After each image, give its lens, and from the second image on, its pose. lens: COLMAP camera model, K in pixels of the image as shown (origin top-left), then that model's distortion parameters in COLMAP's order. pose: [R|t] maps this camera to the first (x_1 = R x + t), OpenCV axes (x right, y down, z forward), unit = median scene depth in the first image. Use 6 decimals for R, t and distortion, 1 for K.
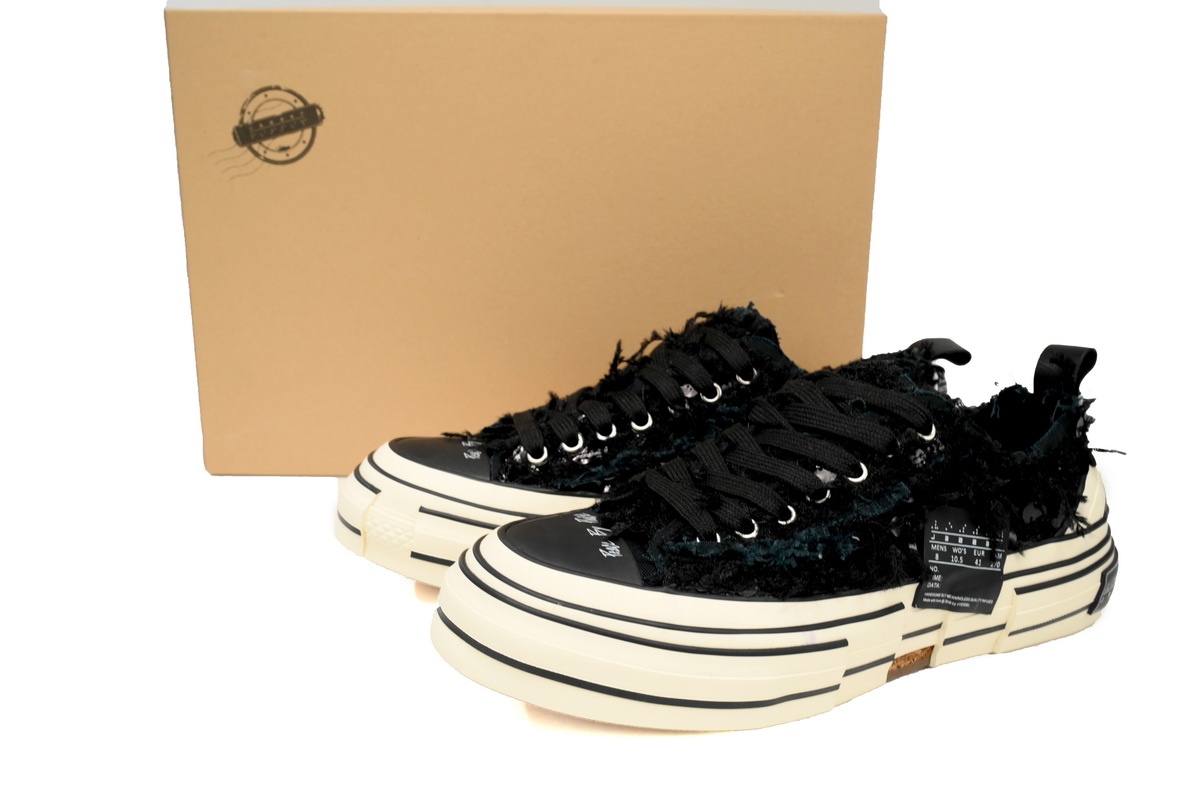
lens RADIAL K [[1279.5, 0, 604.5], [0, 1279.5, 400.8], [0, 0, 1]] dist [0.022580, 0.000000]
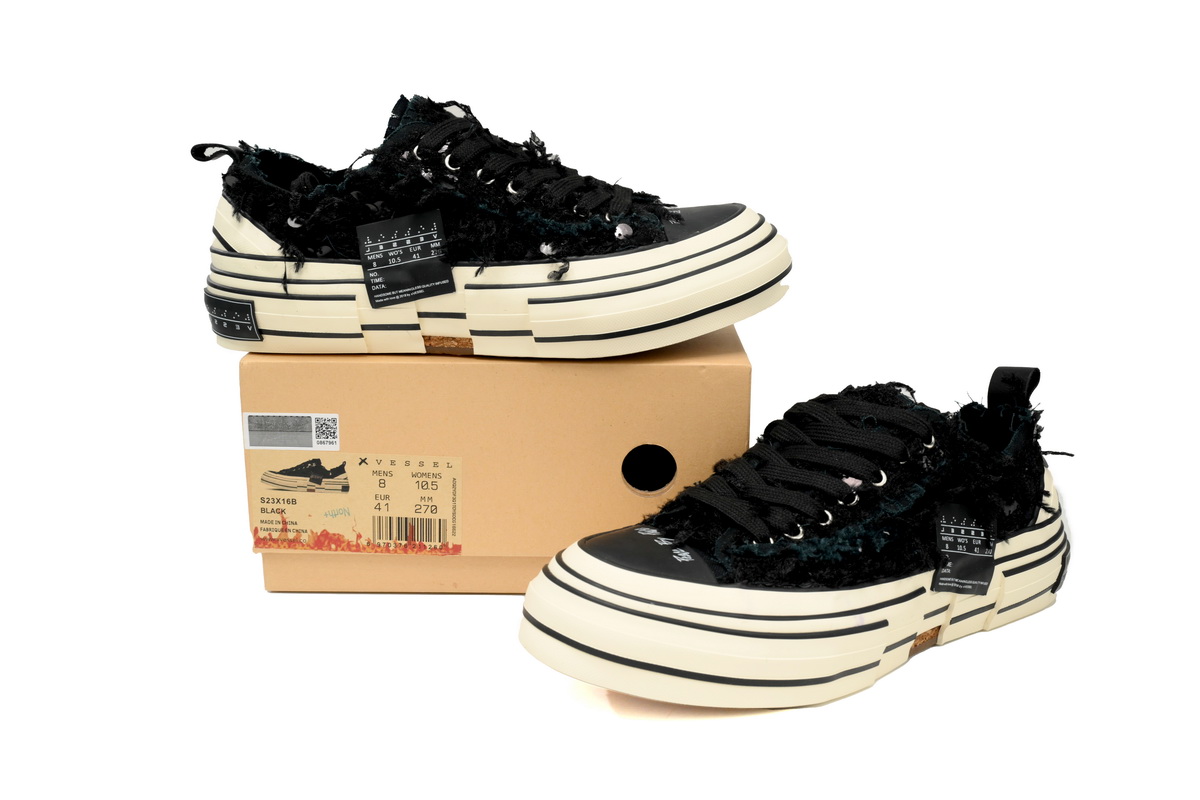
lens RADIAL K [[1279.5, 0, 595.4], [0, 1279.5, 397.9], [0, 0, 1]] dist [0.022580, 0.000000]
pose [[0.985781, -0.040762, 0.163018, -0.241595], [0.049288, 0.997601, -0.048603, 0.027108], [-0.160646, 0.055947, 0.985425, -0.111012]]
